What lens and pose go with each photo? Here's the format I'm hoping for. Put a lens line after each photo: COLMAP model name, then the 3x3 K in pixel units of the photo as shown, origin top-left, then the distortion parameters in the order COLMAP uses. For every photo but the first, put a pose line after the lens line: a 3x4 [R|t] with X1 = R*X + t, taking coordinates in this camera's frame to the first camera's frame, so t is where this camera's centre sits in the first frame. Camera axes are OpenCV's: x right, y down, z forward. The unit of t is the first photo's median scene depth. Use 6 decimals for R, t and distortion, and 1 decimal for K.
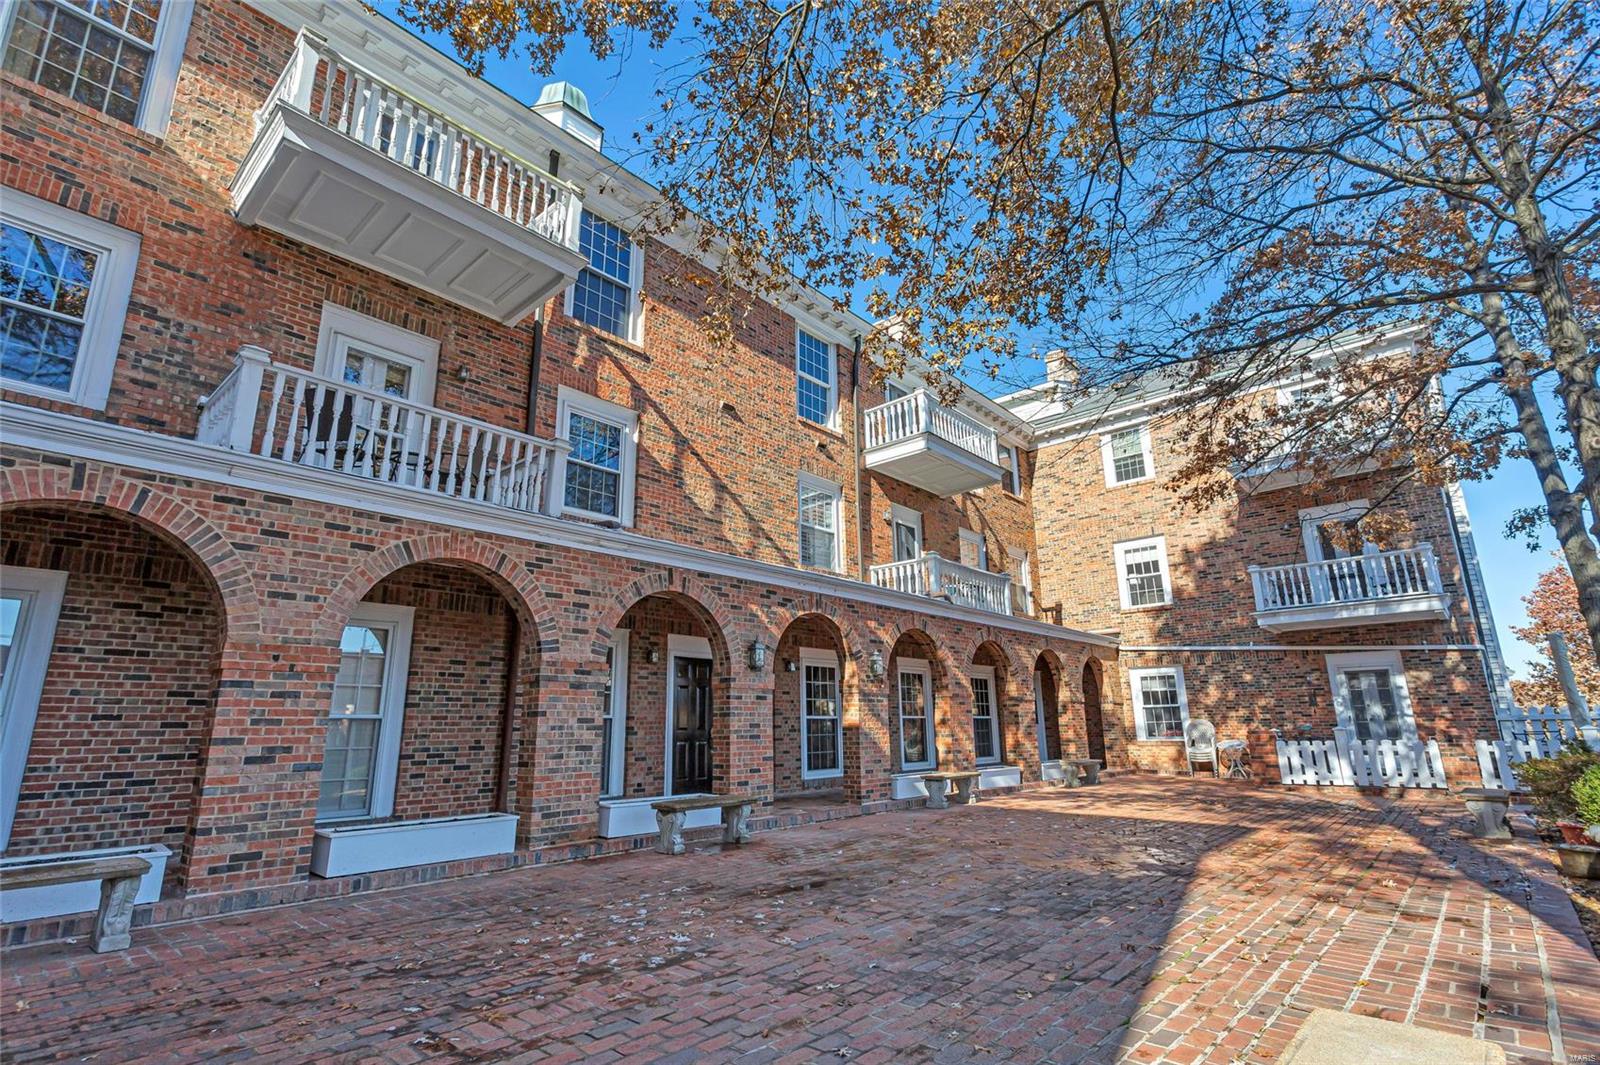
lens RADIAL K [[765.9, 0, 794.5], [0, 765.9, 535.4], [0, 0, 1]] dist [0.003092, 0.000569]
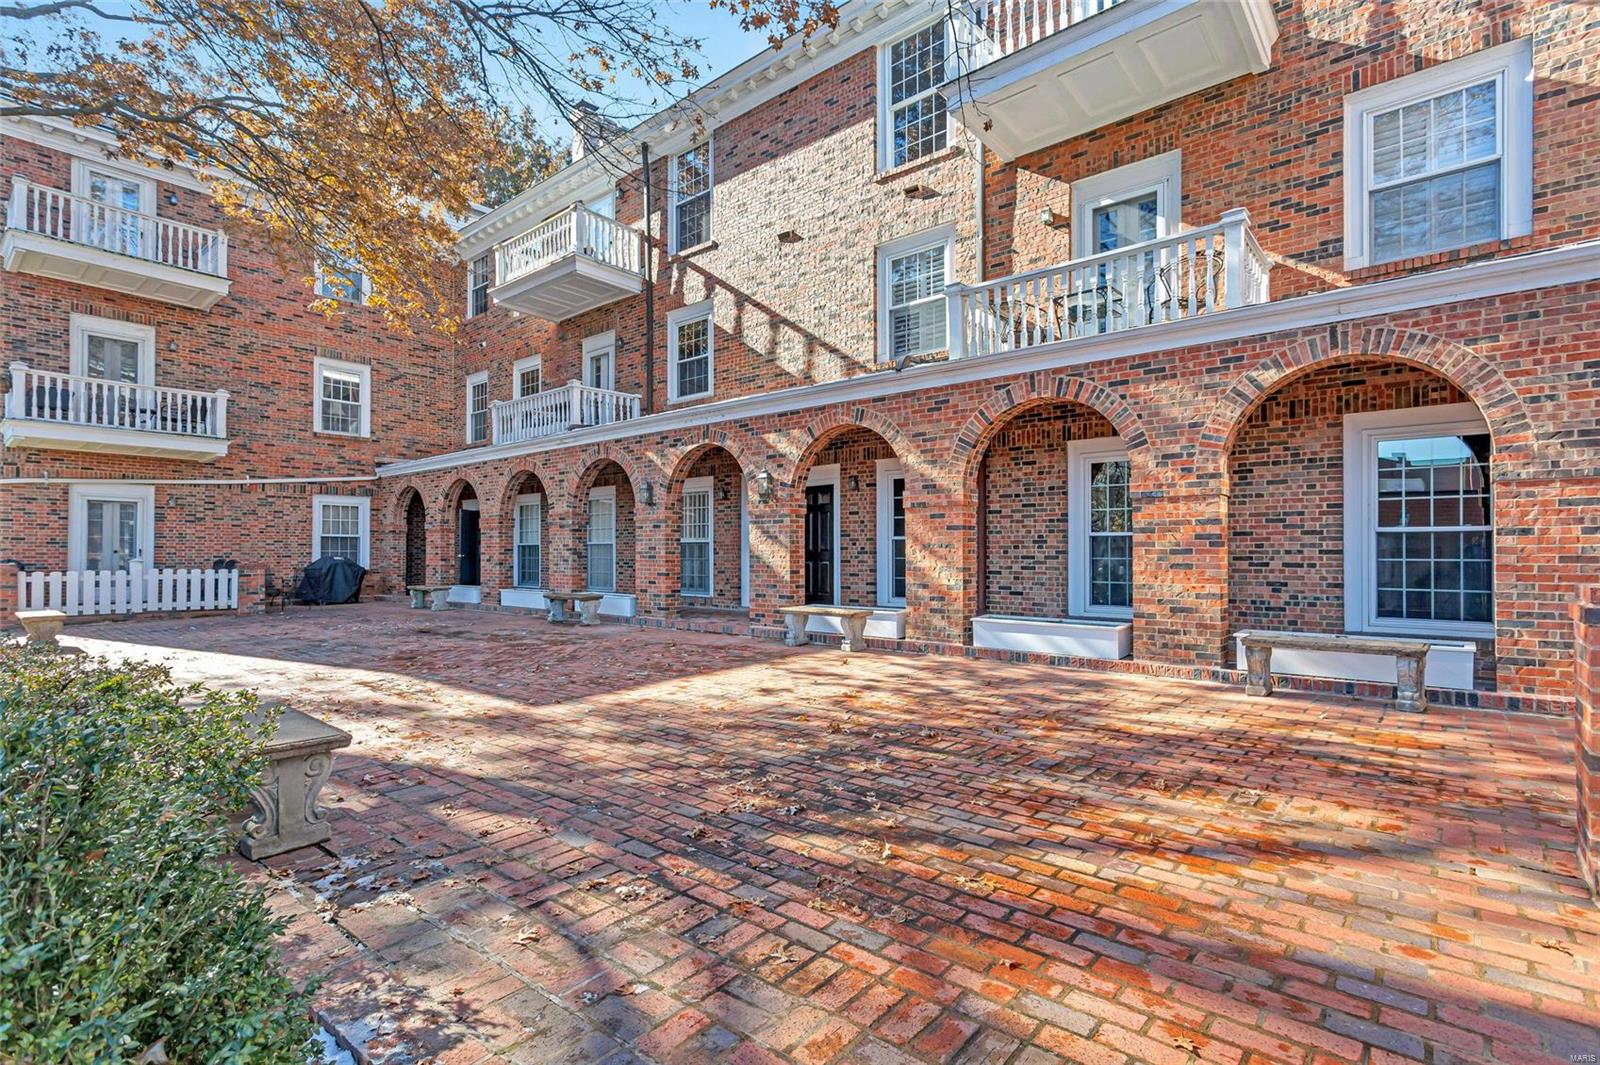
lens RADIAL K [[765.9, 0, 794.5], [0, 765.9, 535.4], [0, 0, 1]] dist [0.003092, 0.000569]
pose [[0.018892, -0.006309, -0.999802, 1.047069], [0.249423, 0.968394, -0.001398, 0.247510], [0.968210, -0.249347, 0.019869, 1.038752]]
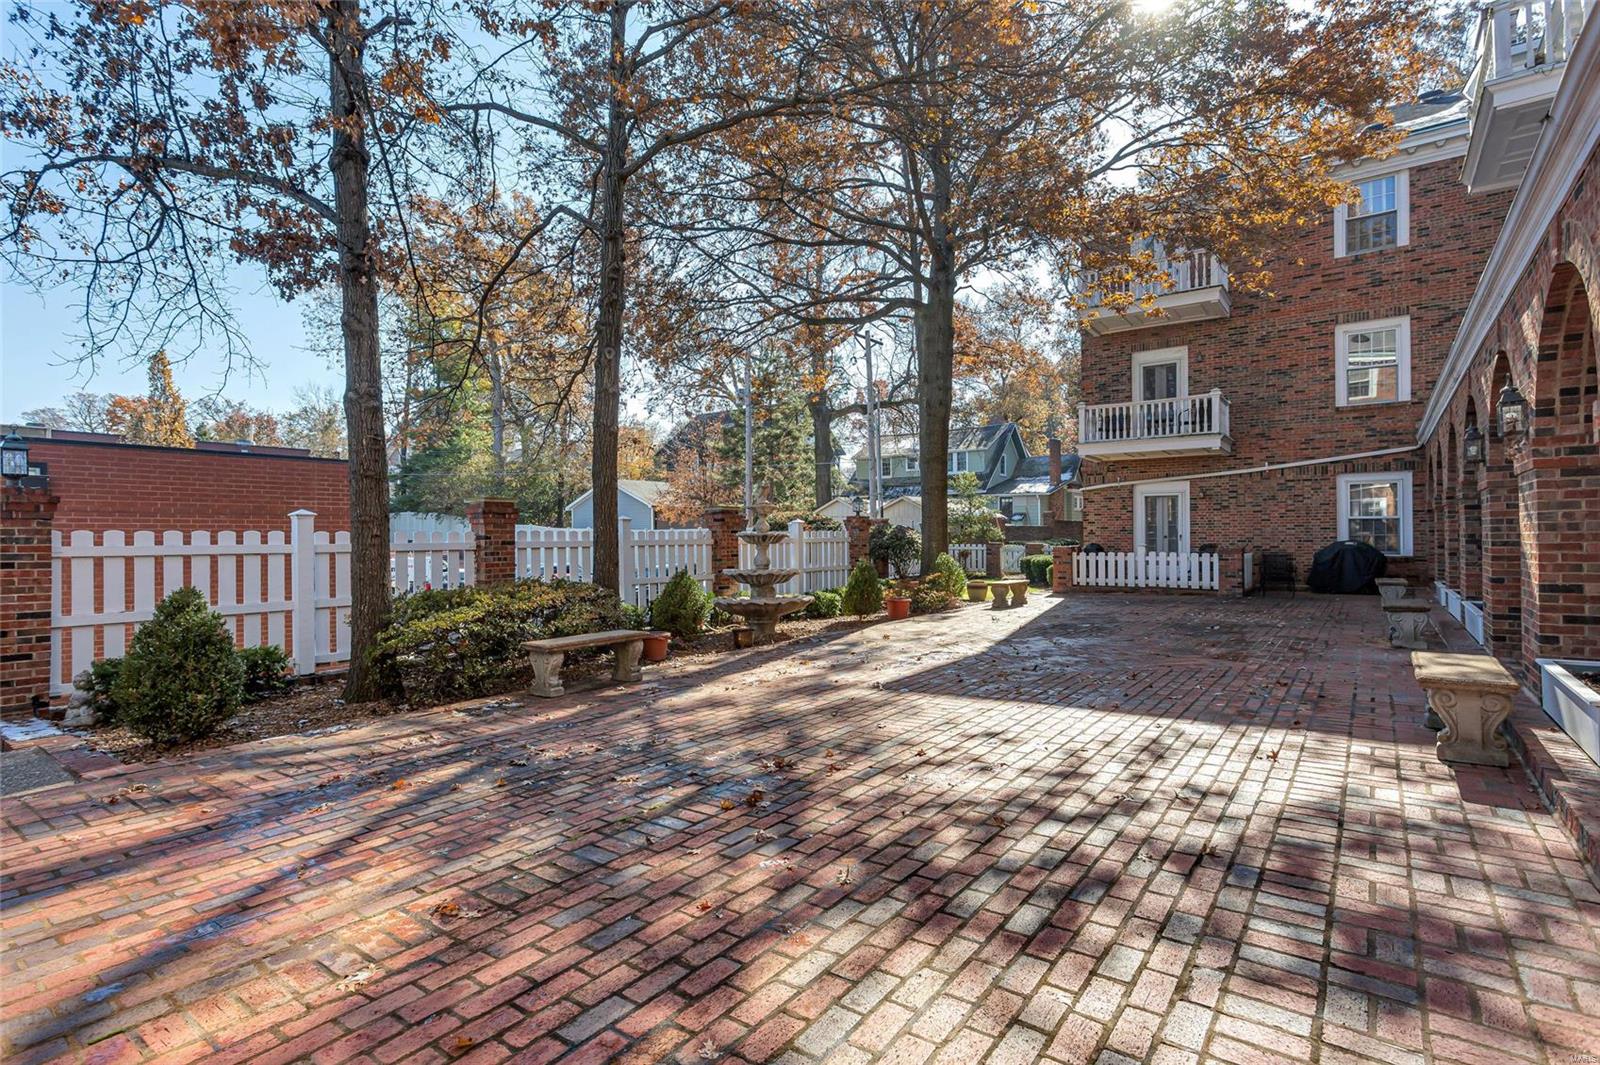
lens RADIAL K [[765.9, 0, 794.5], [0, 765.9, 535.4], [0, 0, 1]] dist [0.003092, 0.000569]
pose [[-0.996228, 0.026933, -0.082486, 0.856252], [0.046784, 0.967327, -0.249177, 0.291949], [0.073080, -0.252097, -0.964939, 1.219038]]
